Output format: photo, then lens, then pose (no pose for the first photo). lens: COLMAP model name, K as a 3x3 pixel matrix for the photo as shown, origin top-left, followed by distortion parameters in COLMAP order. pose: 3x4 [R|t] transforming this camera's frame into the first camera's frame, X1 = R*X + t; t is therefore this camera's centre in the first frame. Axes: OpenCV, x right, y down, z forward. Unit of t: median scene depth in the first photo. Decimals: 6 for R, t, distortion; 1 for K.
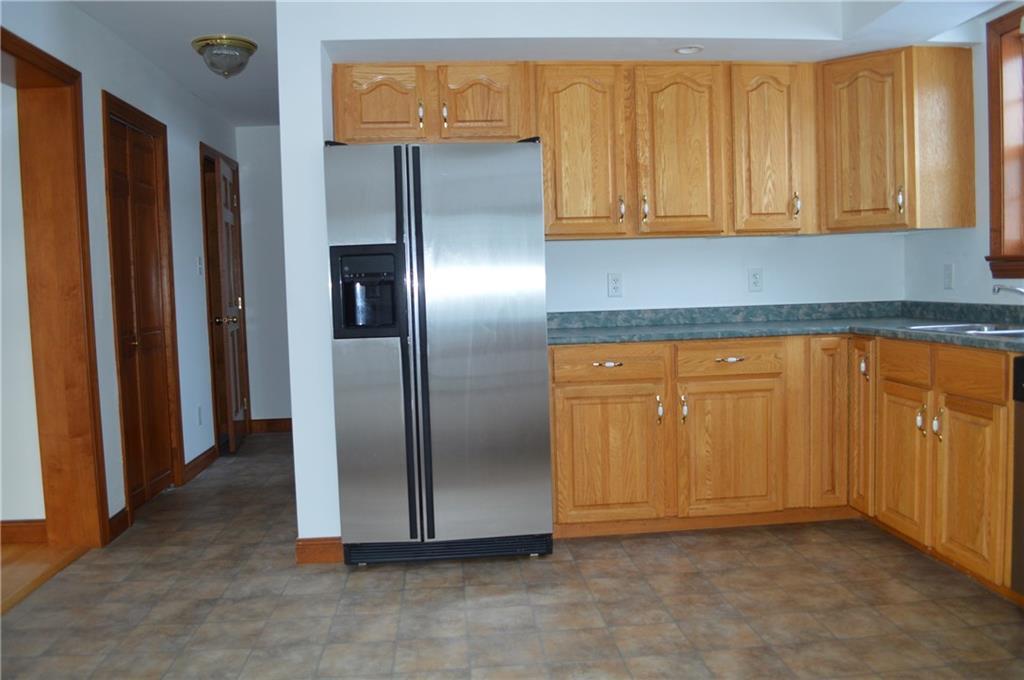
lens RADIAL K [[817.6, 0, 508.8], [0, 817.6, 336.5], [0, 0, 1]] dist [-0.086477, 0.006850]
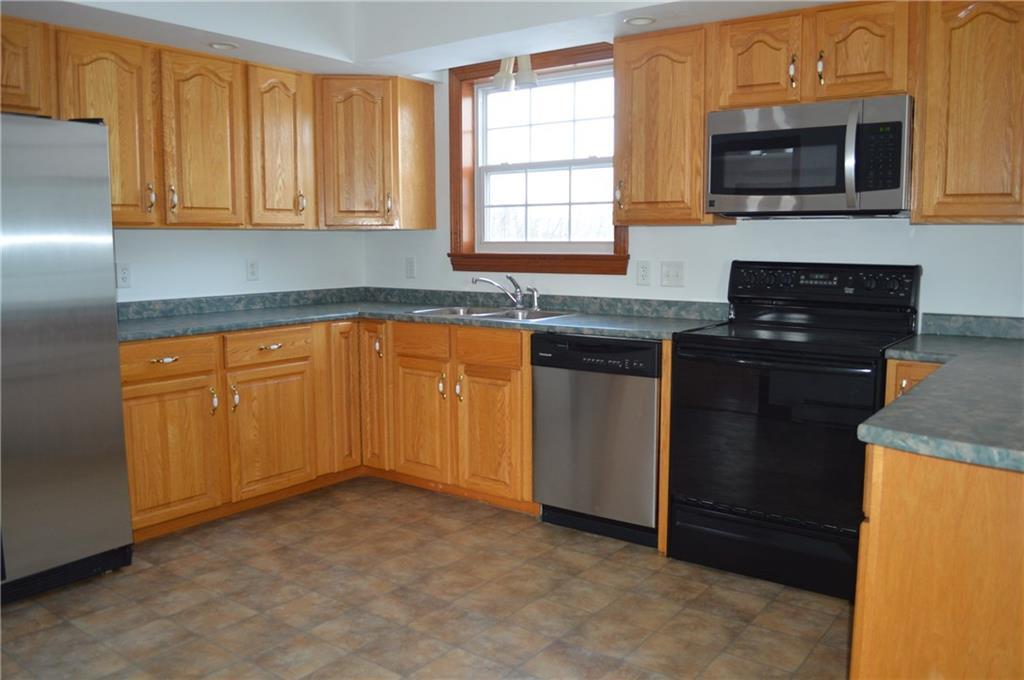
lens RADIAL K [[817.6, 0, 509.4], [0, 817.6, 336.1], [0, 0, 1]] dist [-0.086477, 0.006850]
pose [[0.660032, -0.055046, 0.749218, -0.316582], [0.029414, 0.998441, 0.047444, -0.027424], [-0.750662, -0.009277, 0.660622, 0.058006]]
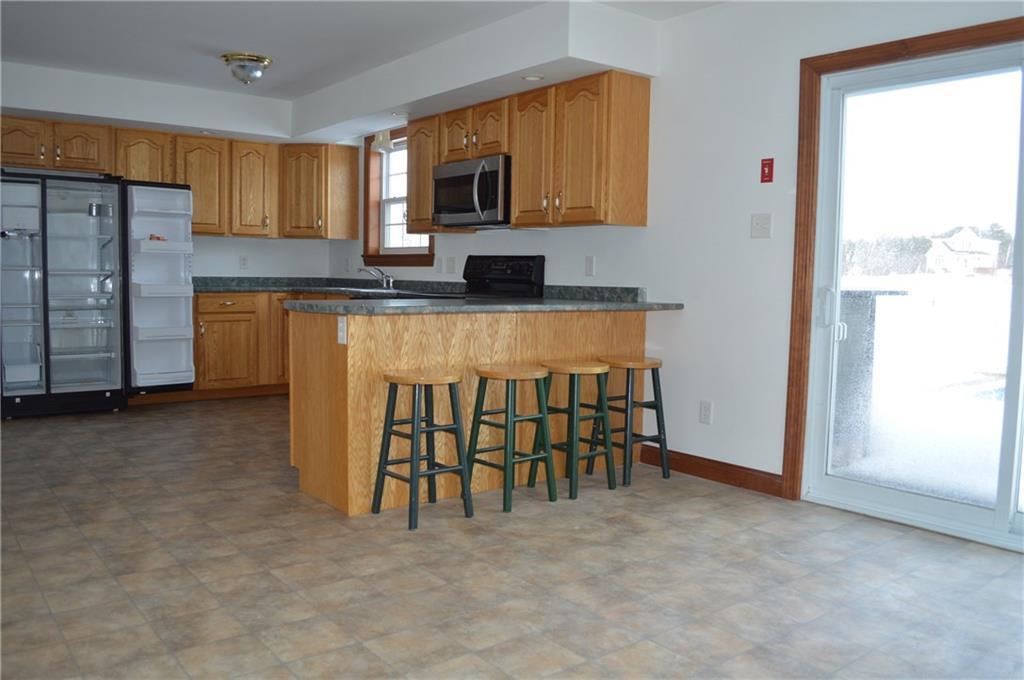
lens RADIAL K [[817.6, 0, 513.5], [0, 817.6, 337.4], [0, 0, 1]] dist [-0.086477, 0.006850]
pose [[0.829019, 0.003051, 0.559212, -0.217019], [-0.008927, 0.999930, 0.007779, 0.084828], [-0.559149, -0.011441, 0.828988, -0.888648]]
